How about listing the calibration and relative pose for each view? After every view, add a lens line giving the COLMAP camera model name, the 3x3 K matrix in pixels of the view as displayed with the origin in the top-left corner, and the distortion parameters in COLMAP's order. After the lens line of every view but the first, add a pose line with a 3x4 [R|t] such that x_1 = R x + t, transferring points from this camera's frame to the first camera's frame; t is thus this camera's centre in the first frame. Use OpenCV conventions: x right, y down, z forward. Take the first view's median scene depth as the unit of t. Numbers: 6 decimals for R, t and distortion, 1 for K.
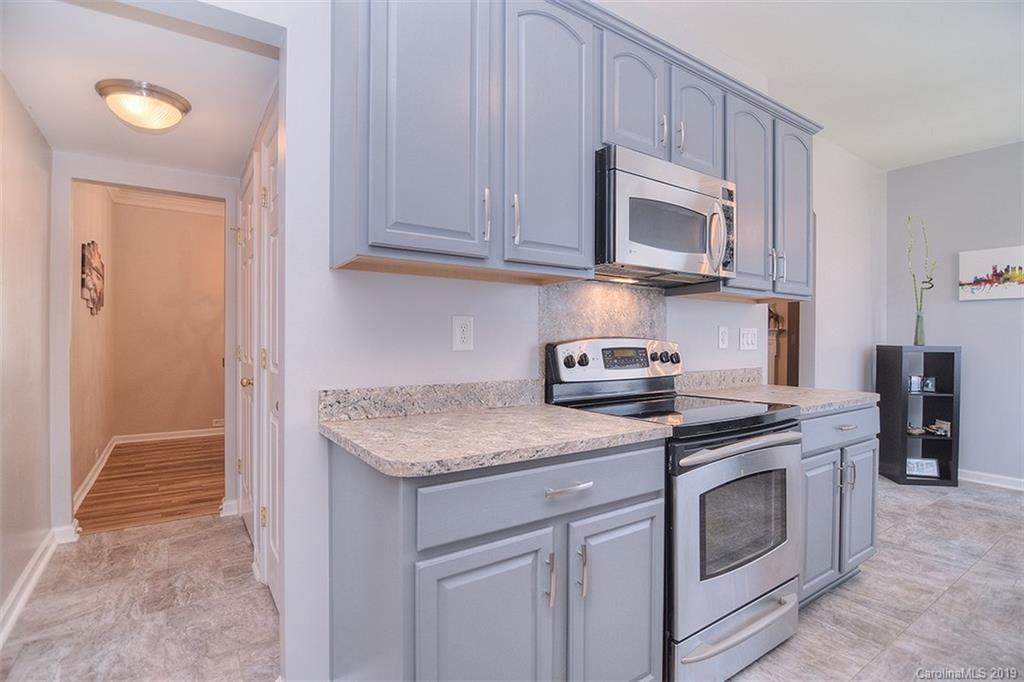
lens RADIAL K [[503.5, 0, 509.9], [0, 503.5, 340.5], [0, 0, 1]] dist [-0.004565, -0.007795]
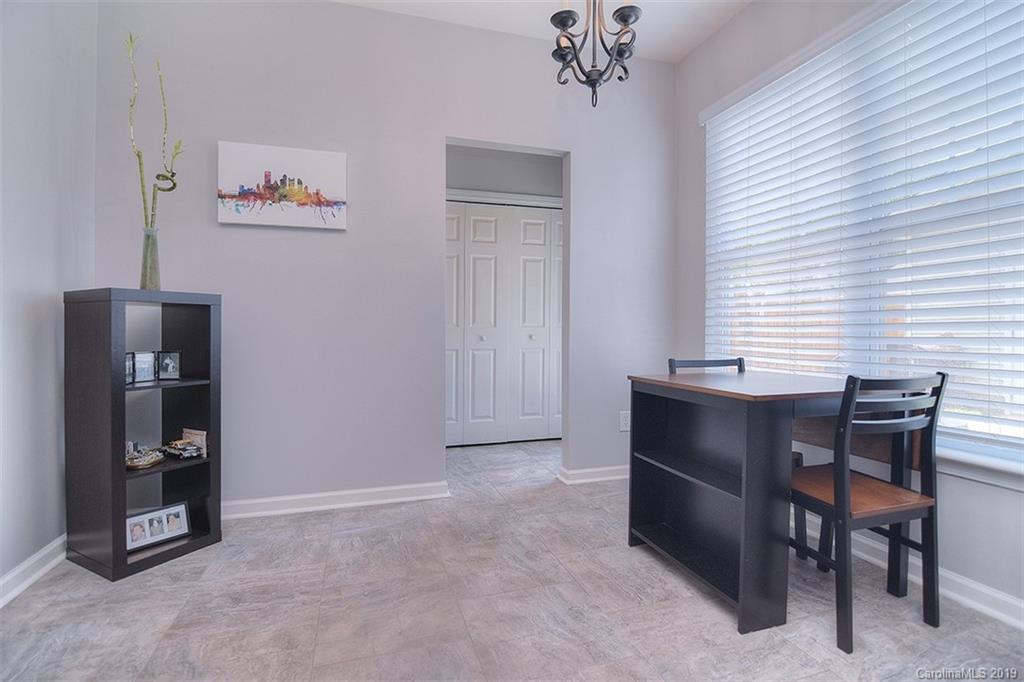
lens RADIAL K [[503.5, 0, 530.3], [0, 503.5, 330.0], [0, 0, 1]] dist [-0.004565, -0.007795]
pose [[0.282117, -0.006319, 0.959359, 0.440756], [0.009382, 0.999949, 0.003827, 0.051689], [-0.959334, 0.007921, 0.282162, 0.486185]]
